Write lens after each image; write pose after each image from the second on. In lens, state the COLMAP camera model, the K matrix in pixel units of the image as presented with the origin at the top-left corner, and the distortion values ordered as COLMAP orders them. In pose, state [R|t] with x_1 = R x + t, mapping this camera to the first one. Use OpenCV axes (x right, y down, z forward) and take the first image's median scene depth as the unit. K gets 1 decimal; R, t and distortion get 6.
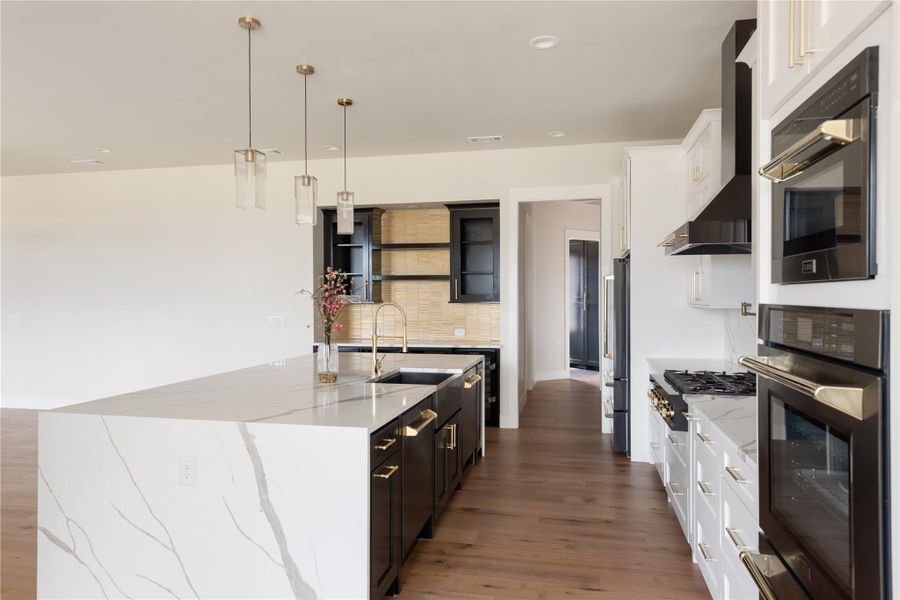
lens RADIAL K [[585.3, 0, 450.0], [0, 585.3, 300.0], [0, 0, 1]] dist [0.006181, 0.001865]
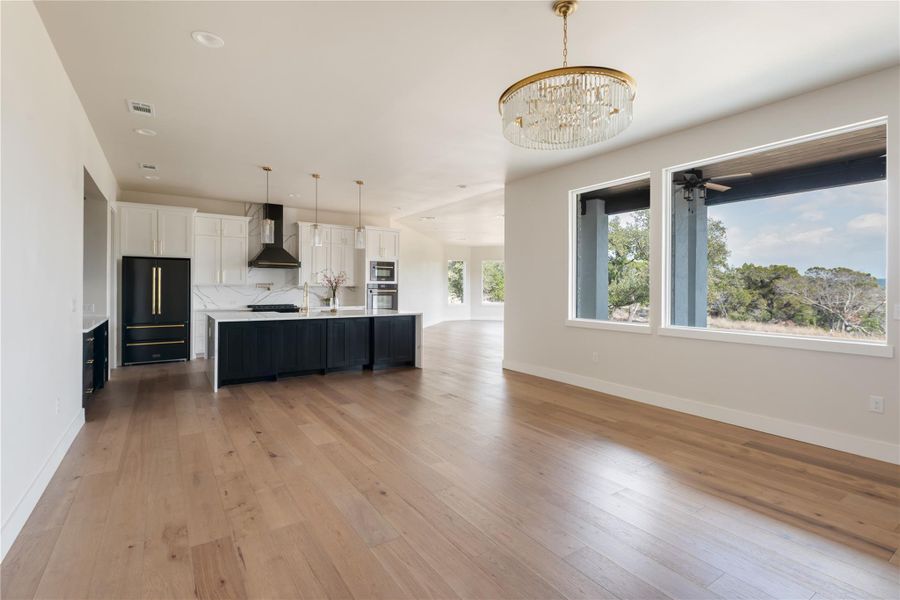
lens RADIAL K [[437.8, 0, 461.3], [0, 437.8, 290.4], [0, 0, 1]] dist [-0.001168, -0.000555]
pose [[-0.729940, -0.002975, 0.683504, -1.176142], [0.002554, 0.999972, 0.007080, 0.017175], [-0.683506, 0.006913, -0.729912, 1.218535]]
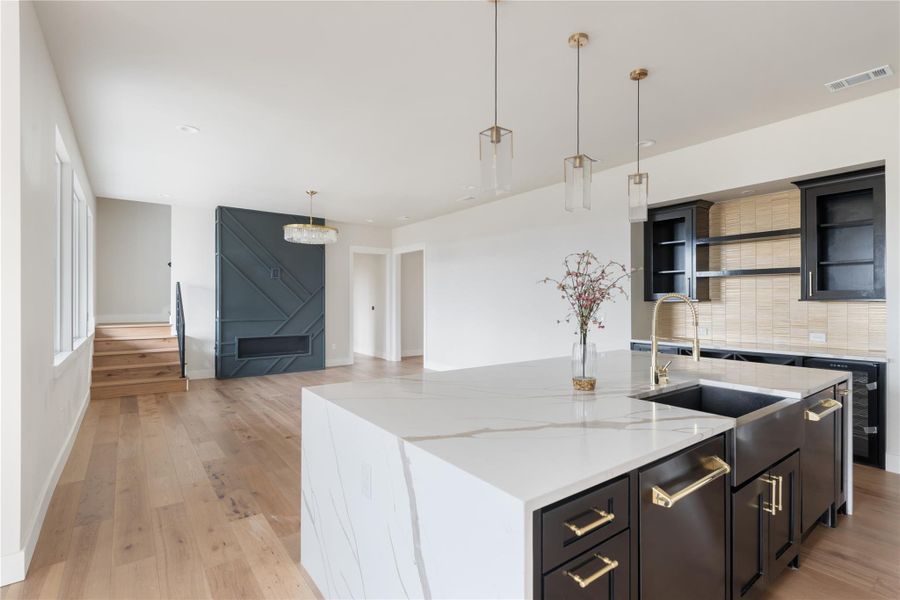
lens RADIAL K [[431.7, 0, 450.0], [0, 431.7, 300.0], [0, 0, 1]] dist [0.000180, -0.000263]
pose [[0.754634, 0.000575, -0.656145, 0.029156], [-0.005154, 0.999974, -0.005052, 0.010250], [0.656125, 0.007194, 0.754618, 0.241688]]
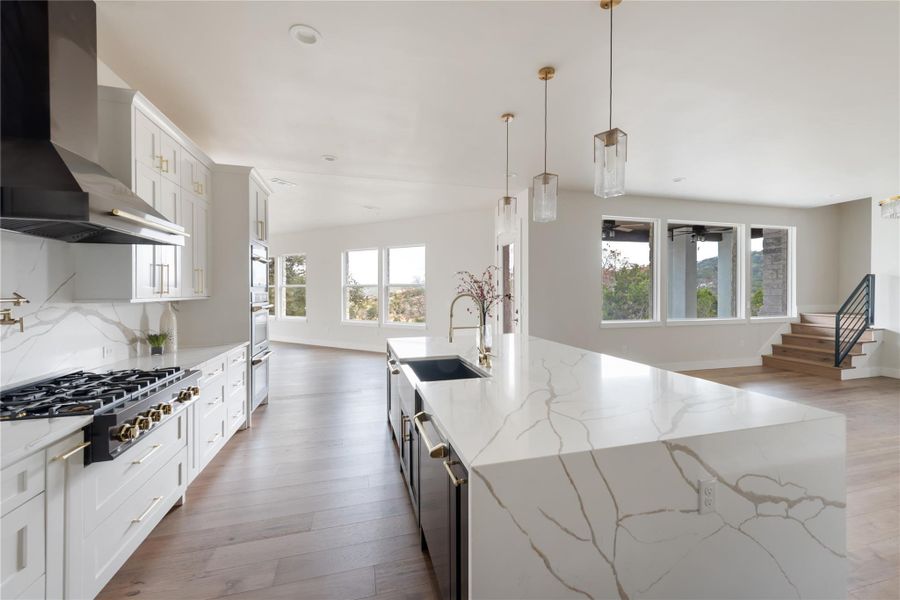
lens RADIAL K [[360.9, 0, 450.0], [0, 360.9, 300.0], [0, 0, 1]] dist [-0.000094, -0.000034]
pose [[-0.883866, 0.016578, -0.467446, 0.143127], [0.002343, 0.999516, 0.031018, -0.003250], [0.467734, 0.026320, -0.883477, 0.997157]]
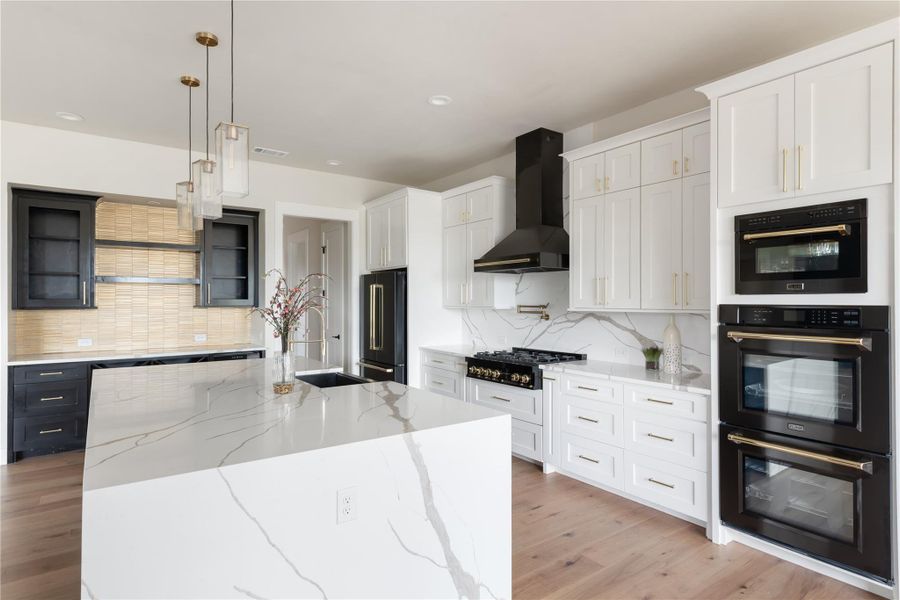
lens RADIAL K [[483.0, 0, 450.0], [0, 483.0, 300.0], [0, 0, 1]] dist [0.000571, 0.000032]
pose [[0.670746, 0.004697, 0.741673, -0.353333], [0.002921, 0.999955, -0.008975, 0.000779], [-0.741682, 0.008186, 0.670702, 0.170287]]
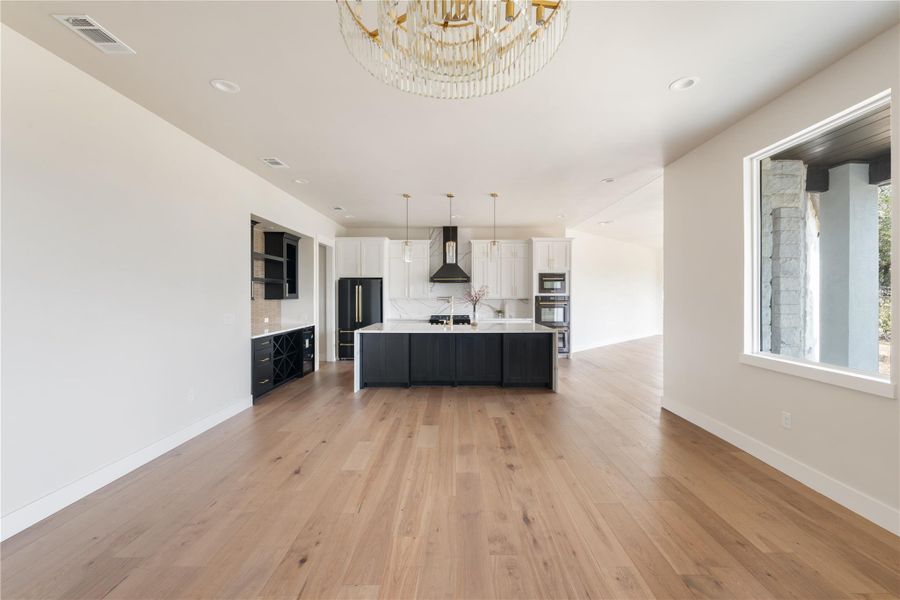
lens RADIAL K [[391.0, 0, 450.0], [0, 391.0, 300.0], [0, 0, 1]] dist [0.000693, -0.000619]
pose [[-0.197361, -0.007014, 0.980306, -1.162571], [0.008782, 0.999922, 0.008922, 0.001606], [-0.980292, 0.010370, -0.197284, 0.870535]]
